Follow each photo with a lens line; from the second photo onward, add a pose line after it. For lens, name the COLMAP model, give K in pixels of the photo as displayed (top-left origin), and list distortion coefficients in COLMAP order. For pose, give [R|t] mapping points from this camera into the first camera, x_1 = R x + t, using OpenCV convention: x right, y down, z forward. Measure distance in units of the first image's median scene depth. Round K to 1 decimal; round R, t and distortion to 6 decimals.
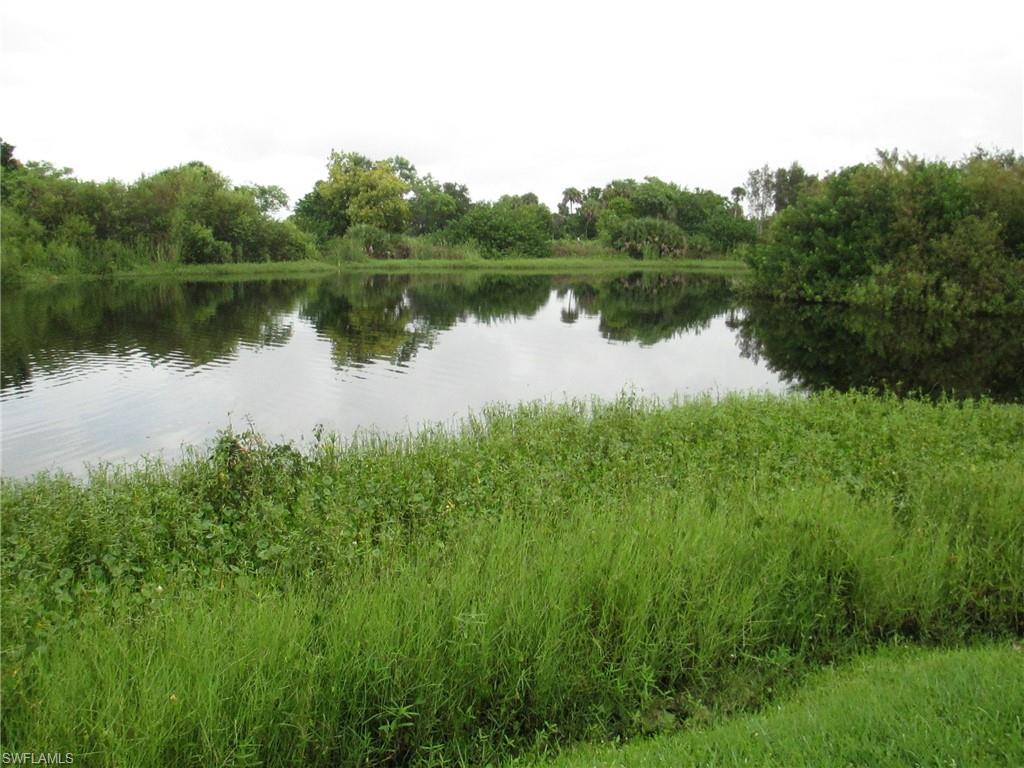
lens RADIAL K [[862.6, 0, 507.1], [0, 862.6, 383.9], [0, 0, 1]] dist [-0.096715, 0.112505]
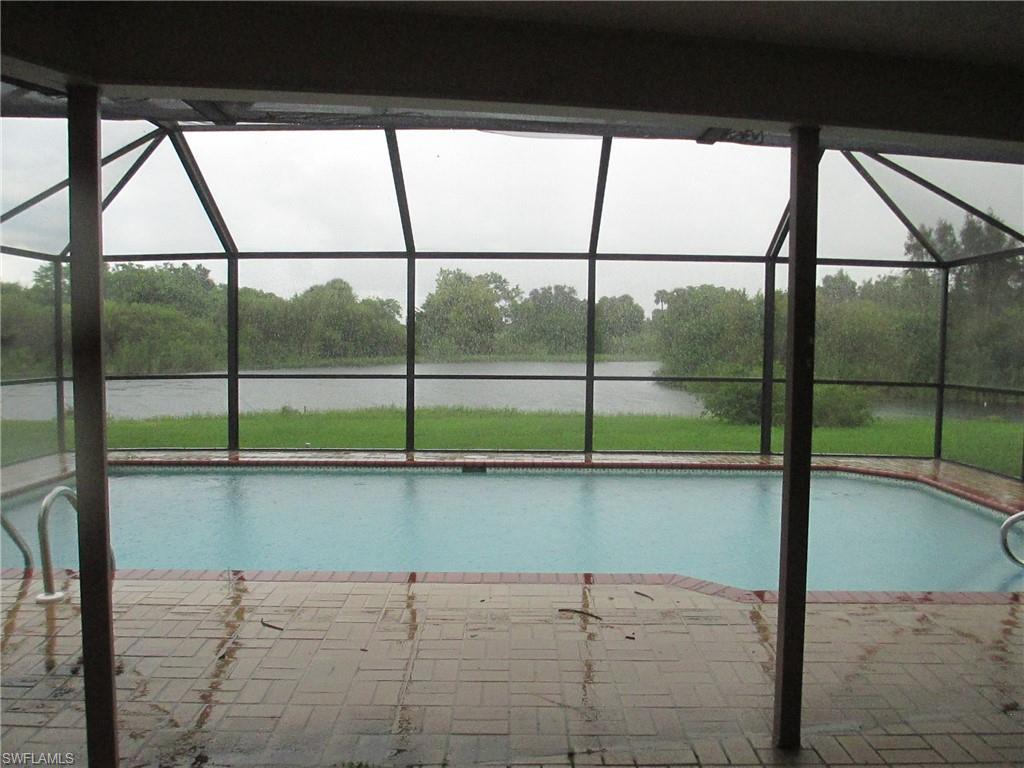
lens RADIAL K [[862.6, 0, 507.1], [0, 862.6, 383.9], [0, 0, 1]] dist [-0.096715, 0.112505]
pose [[0.985738, 0.008861, -0.168051, 0.110137], [-0.026087, 0.994587, -0.100578, 0.024678], [0.166250, 0.103527, 0.980634, -0.227001]]
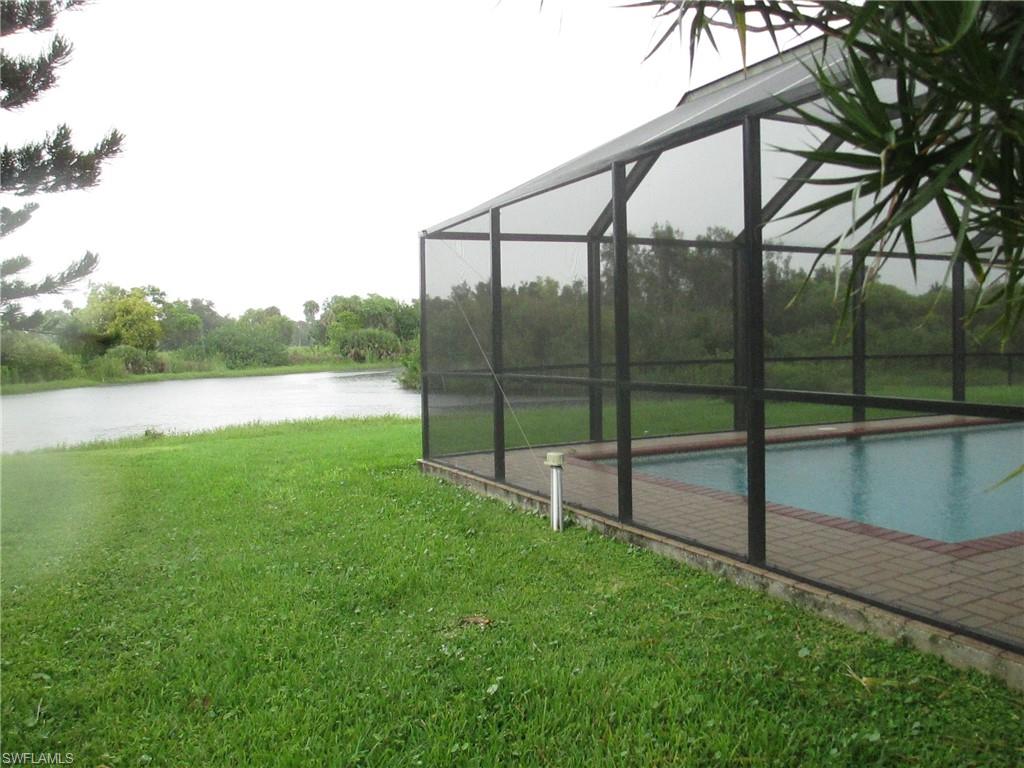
lens RADIAL K [[862.6, 0, 507.1], [0, 862.6, 383.9], [0, 0, 1]] dist [-0.096715, 0.112505]
pose [[0.960162, -0.052275, 0.274511, 0.014523], [0.083196, 0.991276, -0.102228, 0.025366], [-0.266772, 0.120993, 0.956135, -0.211374]]
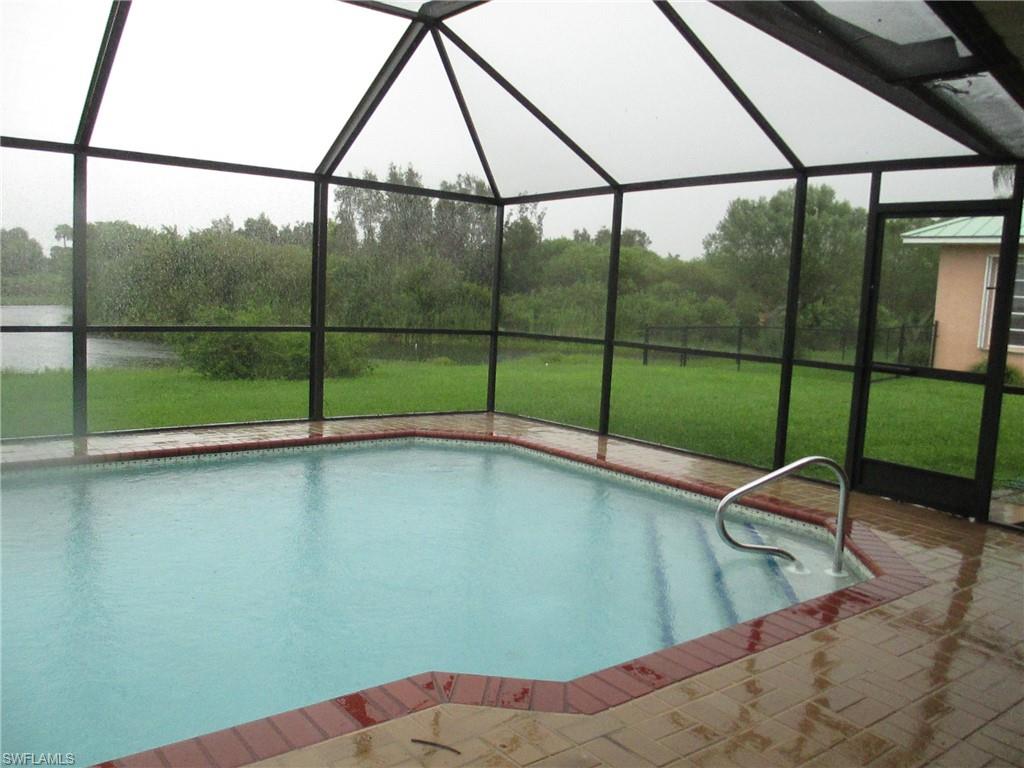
lens RADIAL K [[862.6, 0, 507.1], [0, 862.6, 383.9], [0, 0, 1]] dist [-0.096715, 0.112505]
pose [[0.878965, -0.032701, 0.475764, 0.093219], [0.051687, 0.998302, -0.026874, 0.019366], [-0.474078, 0.048212, 0.879162, -0.185409]]
